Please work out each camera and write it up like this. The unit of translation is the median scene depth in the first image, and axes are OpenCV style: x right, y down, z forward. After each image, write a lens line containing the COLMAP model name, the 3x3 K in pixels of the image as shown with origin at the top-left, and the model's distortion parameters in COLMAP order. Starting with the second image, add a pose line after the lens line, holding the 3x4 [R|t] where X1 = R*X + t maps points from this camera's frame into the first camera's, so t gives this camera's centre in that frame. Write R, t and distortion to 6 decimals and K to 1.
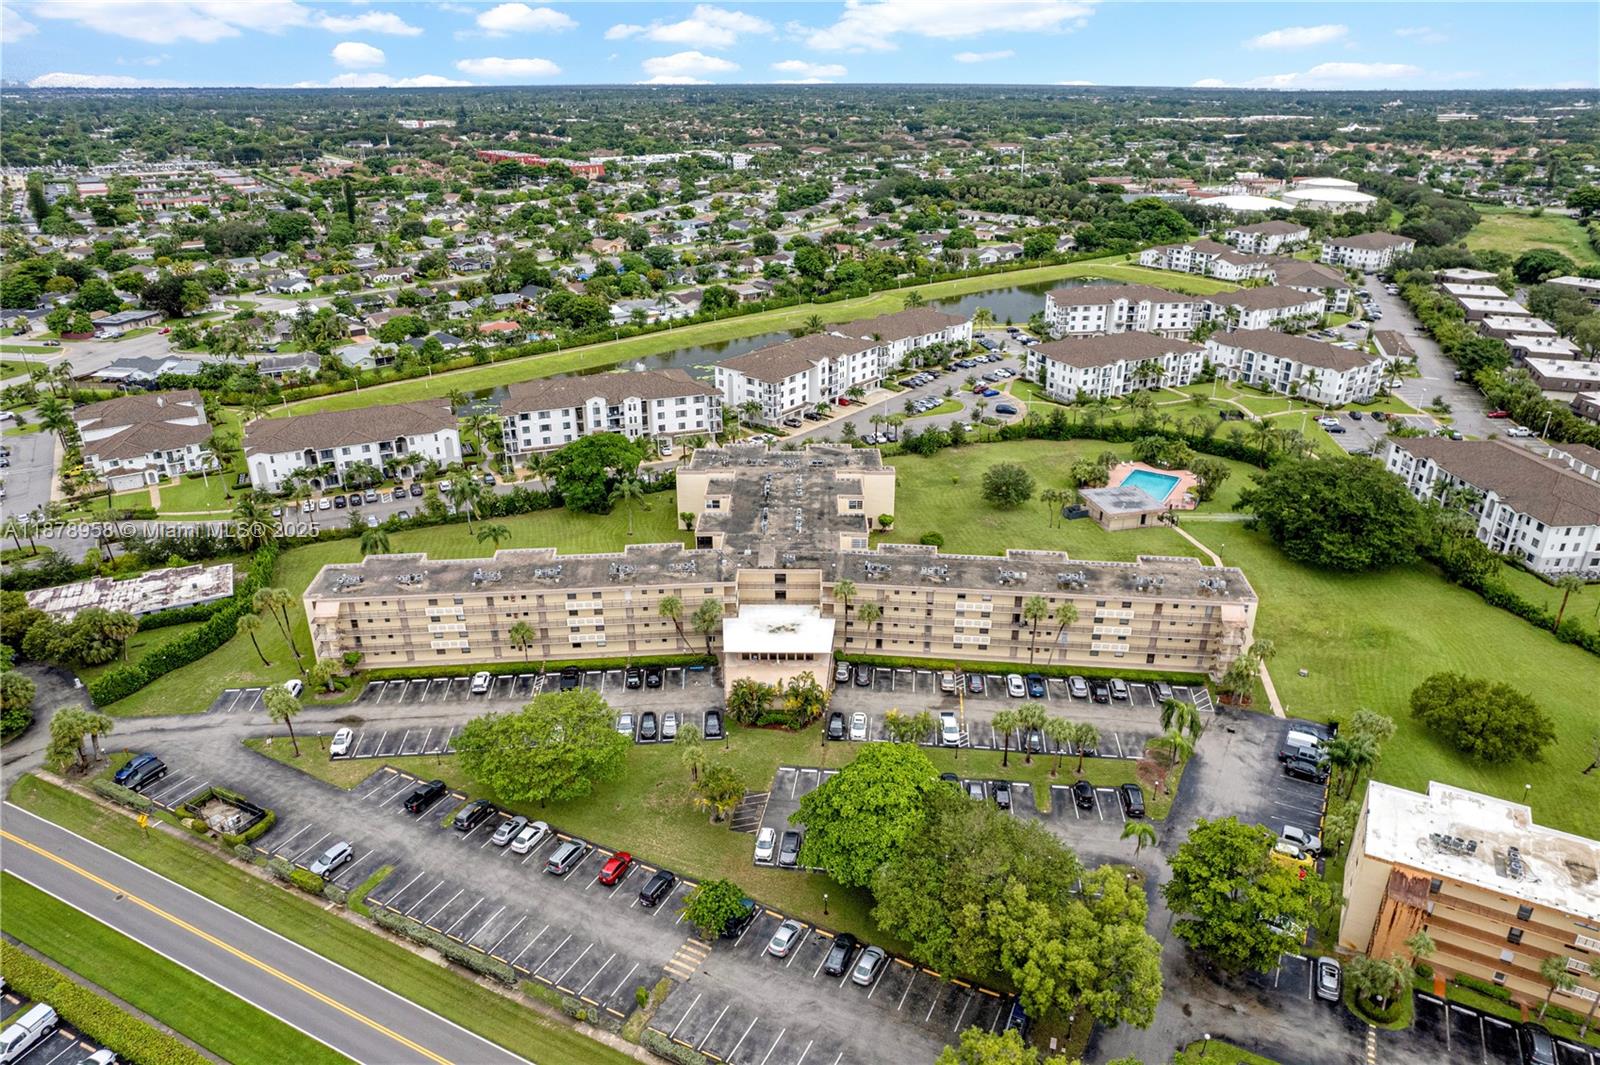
lens RADIAL K [[1046.9, 0, 802.7], [0, 1046.9, 539.0], [0, 0, 1]] dist [-0.079865, 0.065255]
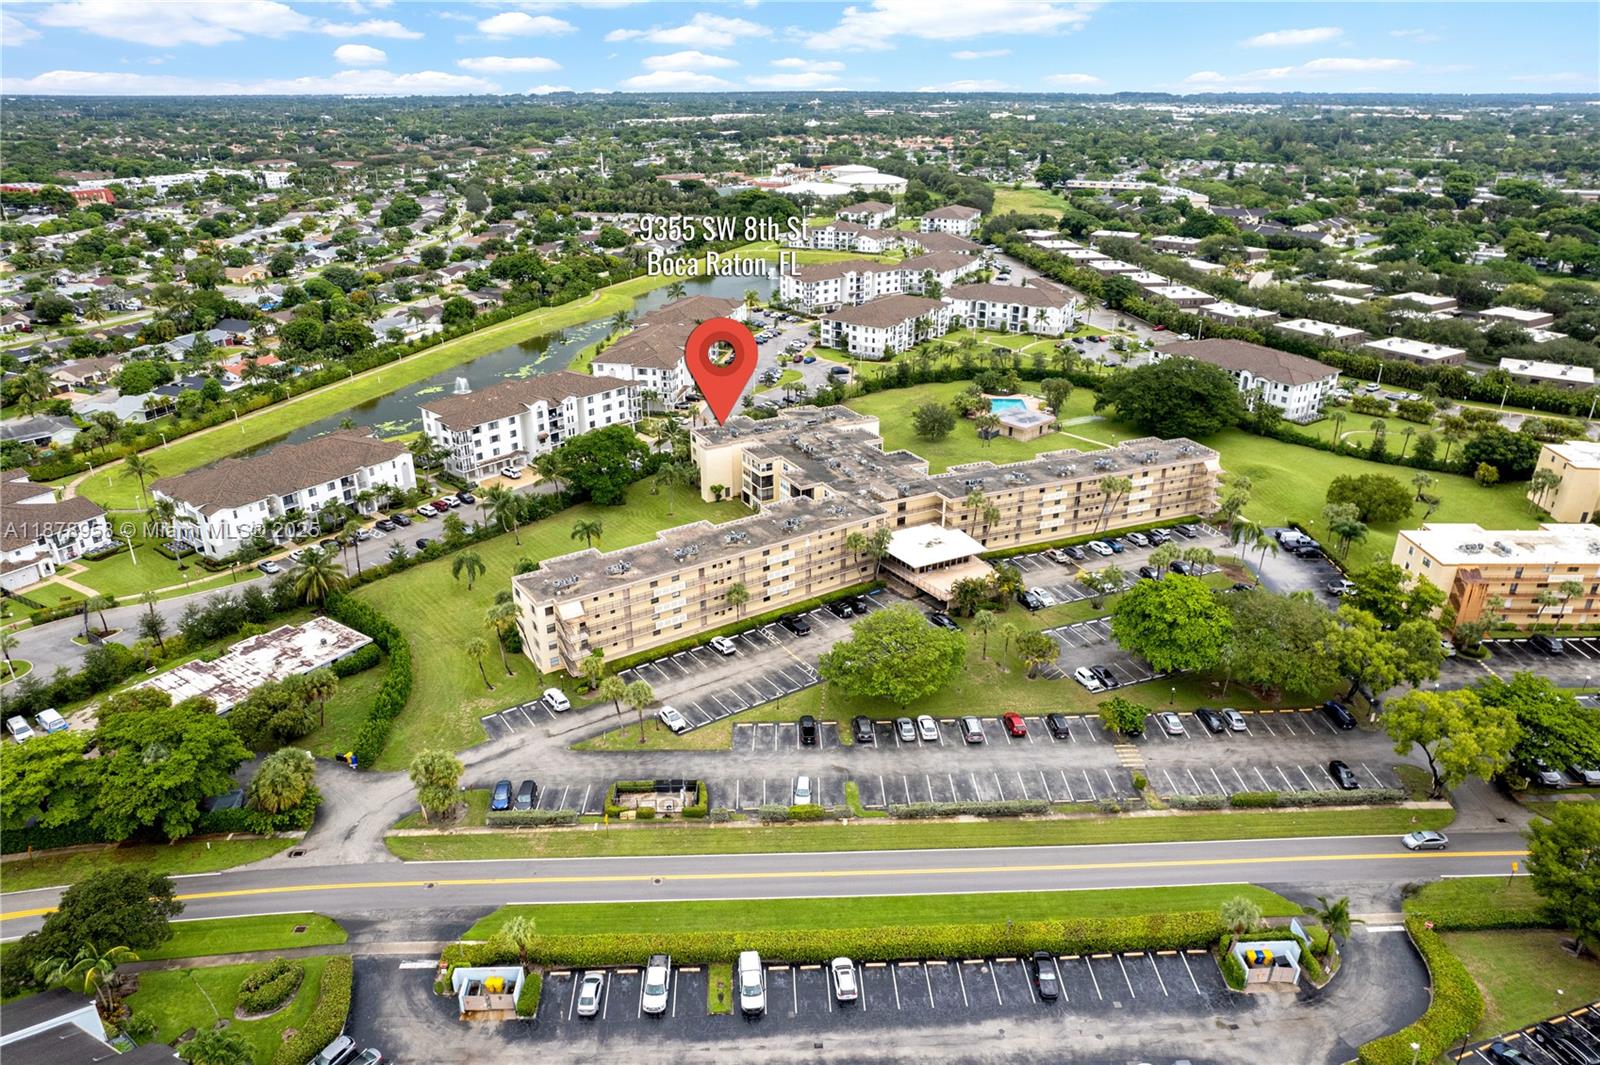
lens RADIAL K [[1050.5, 0, 800.0], [0, 1050.5, 532.5], [0, 0, 1]] dist [-0.080018, 0.064556]
pose [[0.875300, -0.190991, 0.444266, -0.471915], [0.196137, 0.979957, 0.034853, 0.001928], [-0.442018, 0.056630, 0.895217, -0.001838]]
